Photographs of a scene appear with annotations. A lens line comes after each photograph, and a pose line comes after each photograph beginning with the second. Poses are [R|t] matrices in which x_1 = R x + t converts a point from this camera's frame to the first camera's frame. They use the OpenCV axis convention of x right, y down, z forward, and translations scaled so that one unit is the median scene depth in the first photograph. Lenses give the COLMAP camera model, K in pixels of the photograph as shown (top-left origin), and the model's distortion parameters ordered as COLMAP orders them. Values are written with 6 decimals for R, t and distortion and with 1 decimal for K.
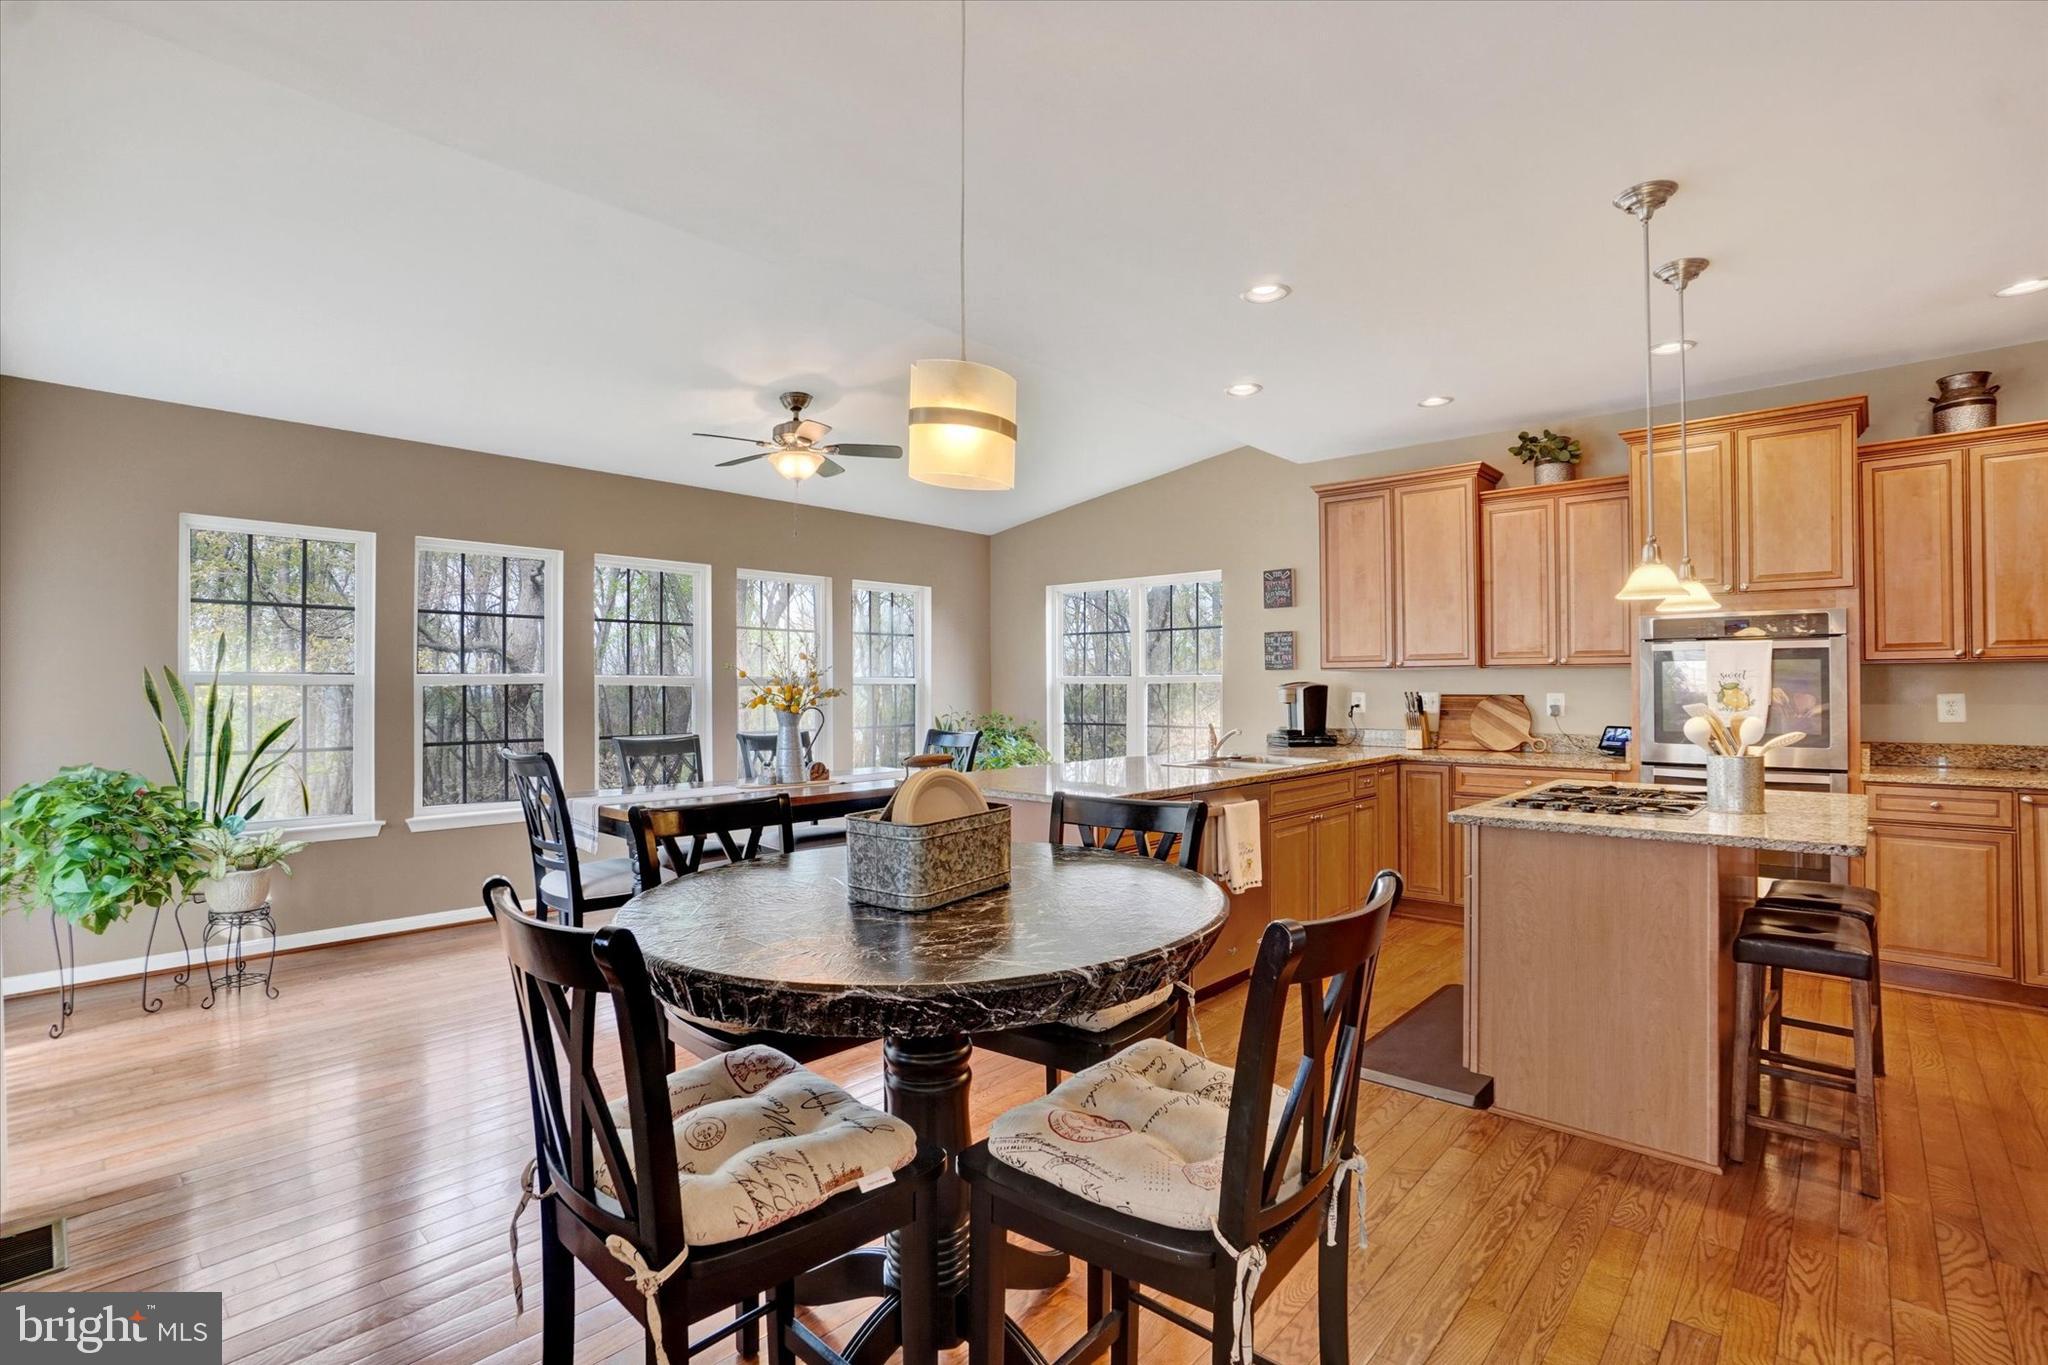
lens RADIAL K [[960.3, 0, 1015.9], [0, 960.3, 684.1], [0, 0, 1]] dist [-0.017163, 0.000518]
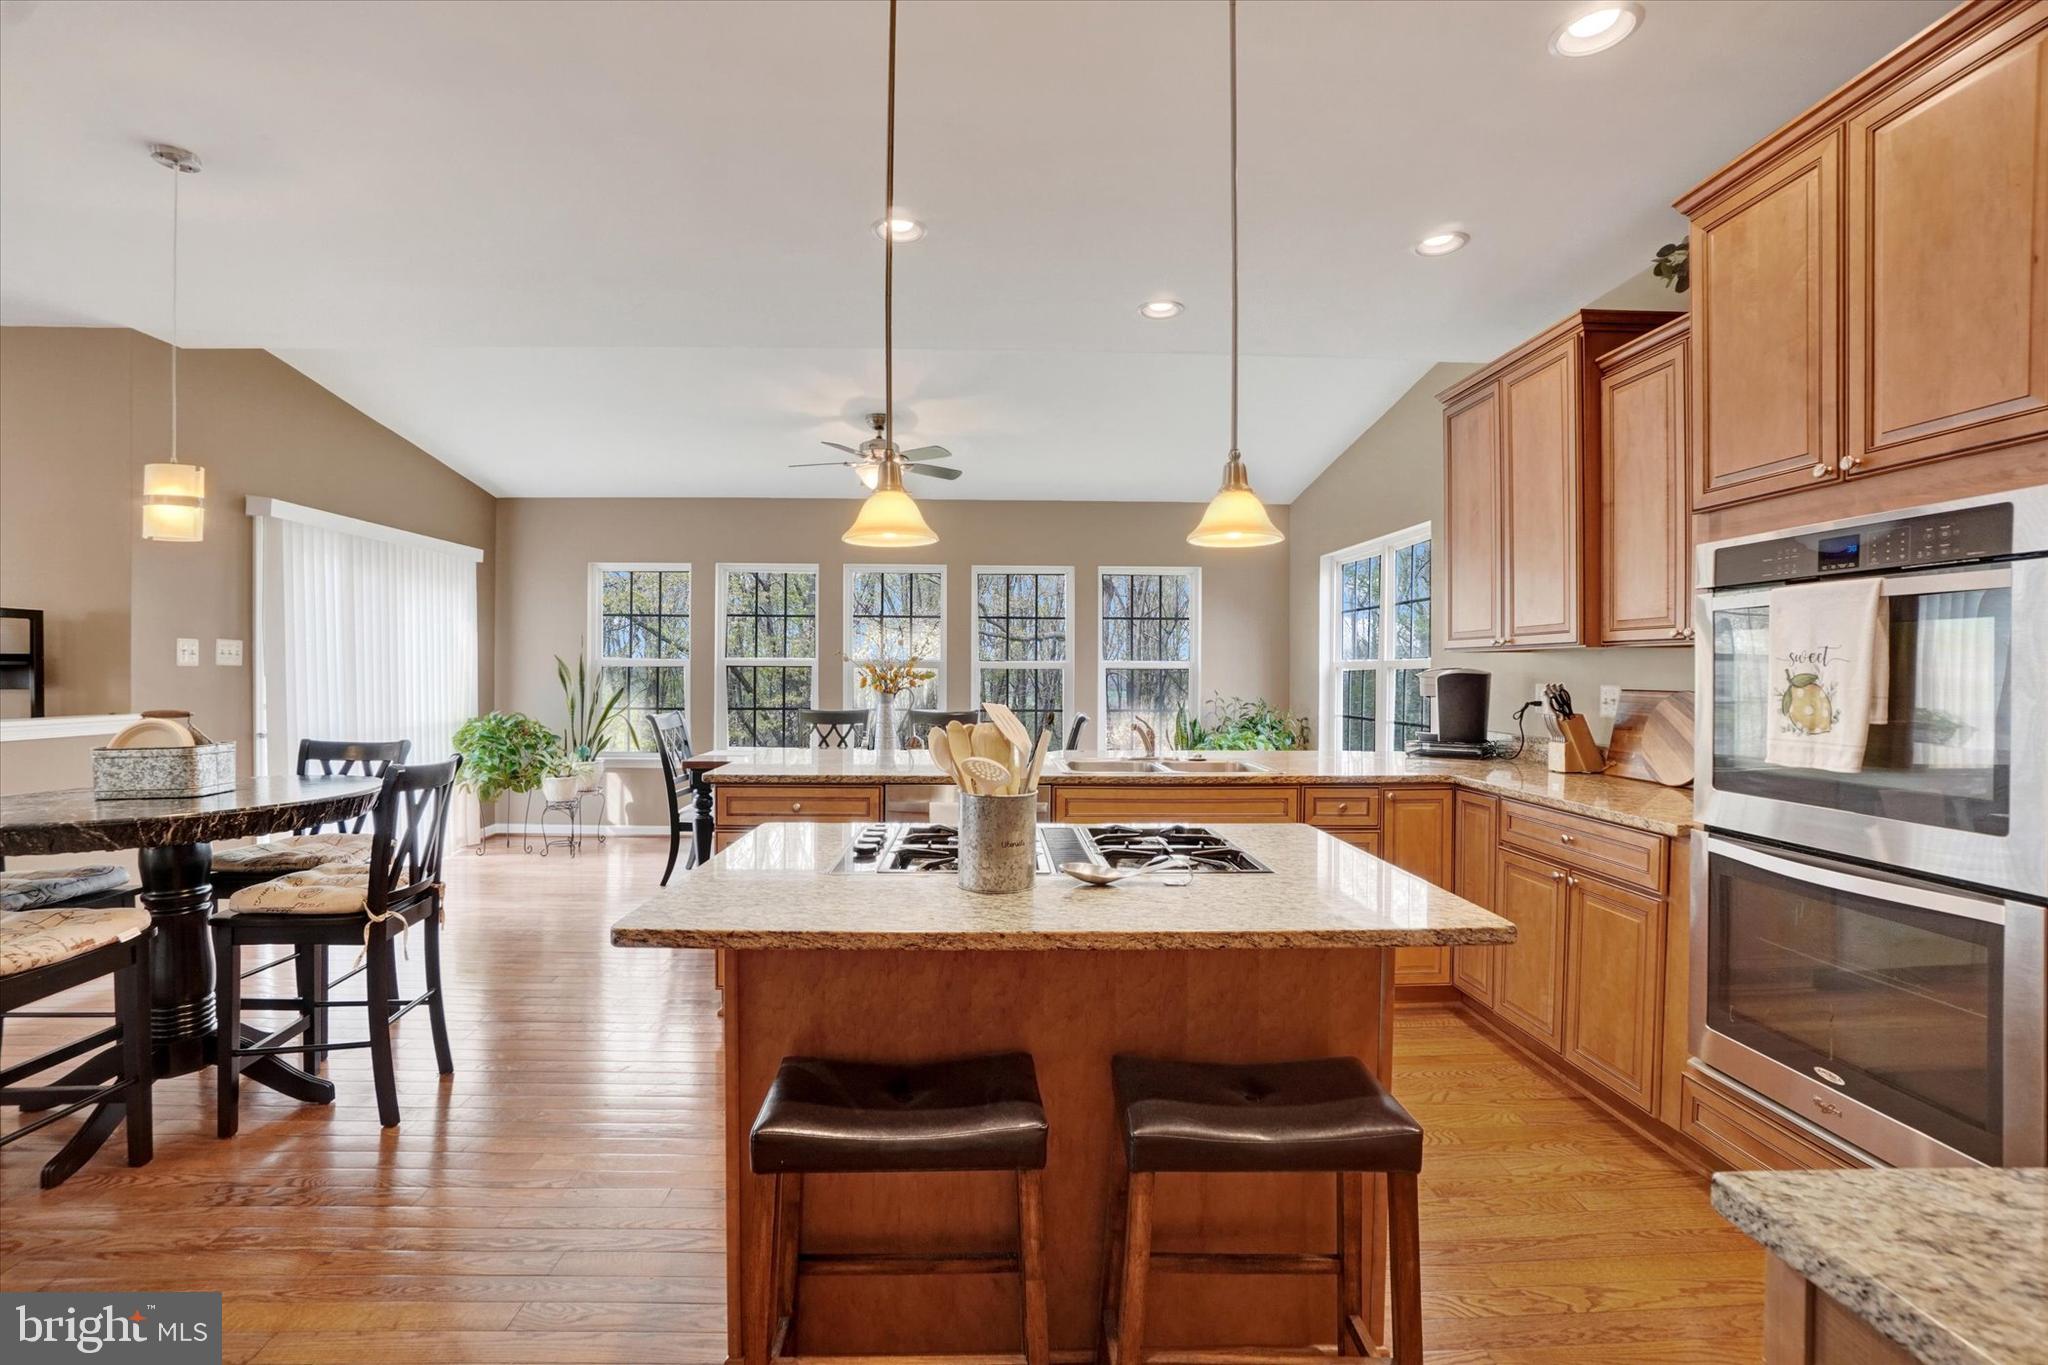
lens RADIAL K [[923.7, 0, 1010.5], [0, 923.7, 685.8], [0, 0, 1]] dist [-0.040536, 0.015296]
pose [[0.691557, 0.018796, -0.722077, 0.618588], [-0.004657, 0.999757, 0.021564, -0.002259], [0.722307, -0.011550, 0.691476, 0.314586]]
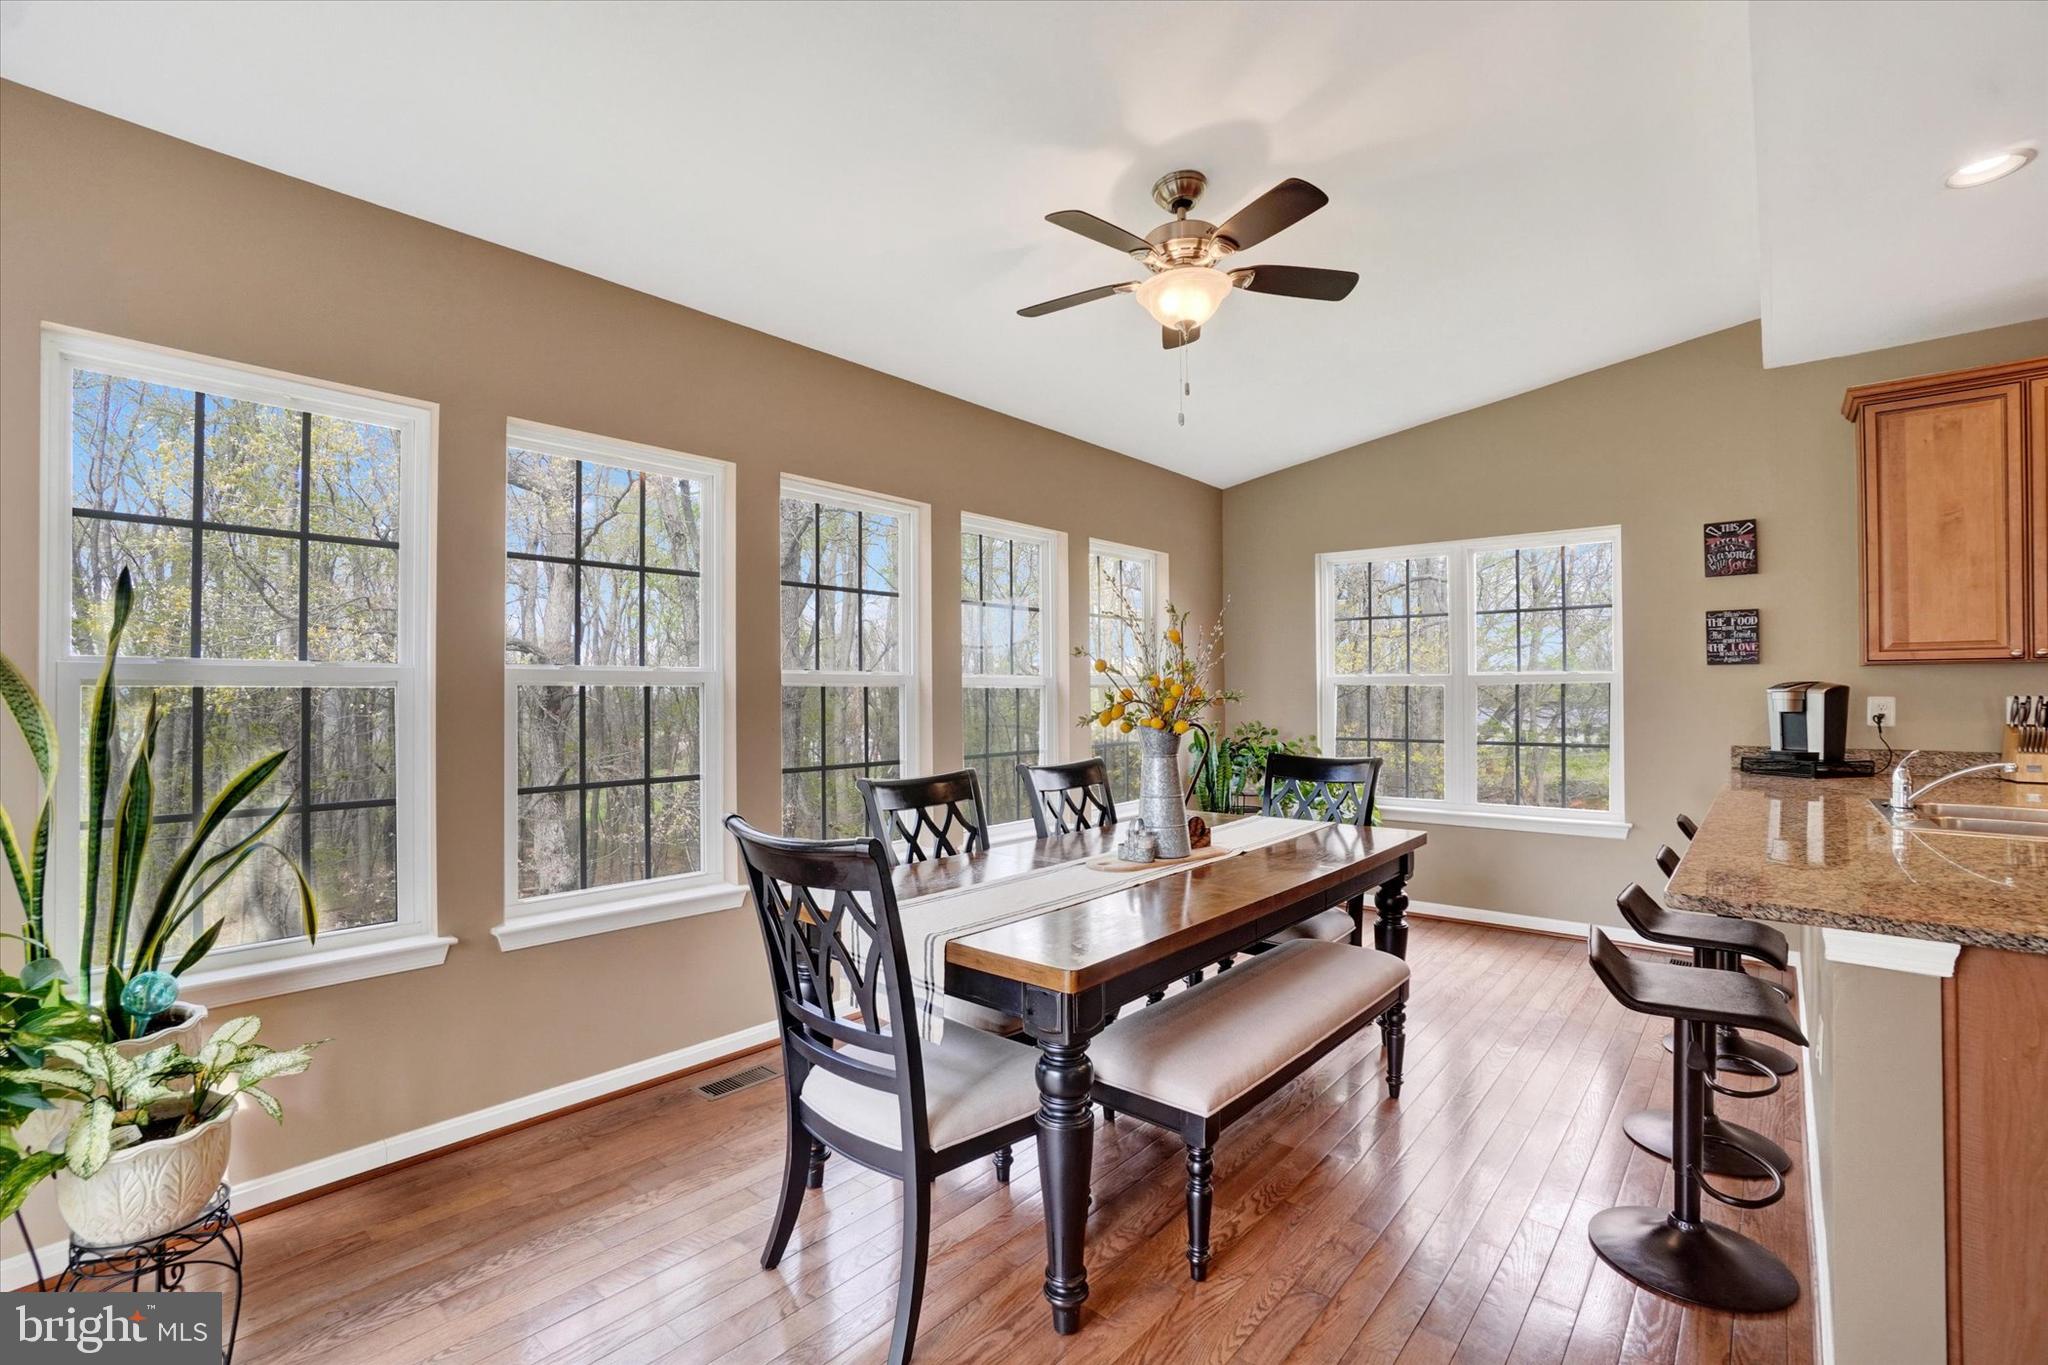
lens RADIAL K [[923.7, 0, 1010.5], [0, 923.7, 685.8], [0, 0, 1]] dist [-0.040536, 0.015296]
pose [[0.999756, -0.000458, 0.022073, -0.312468], [0.000572, 0.999986, -0.005191, 0.004325], [-0.022070, 0.005202, 0.999743, 0.413146]]
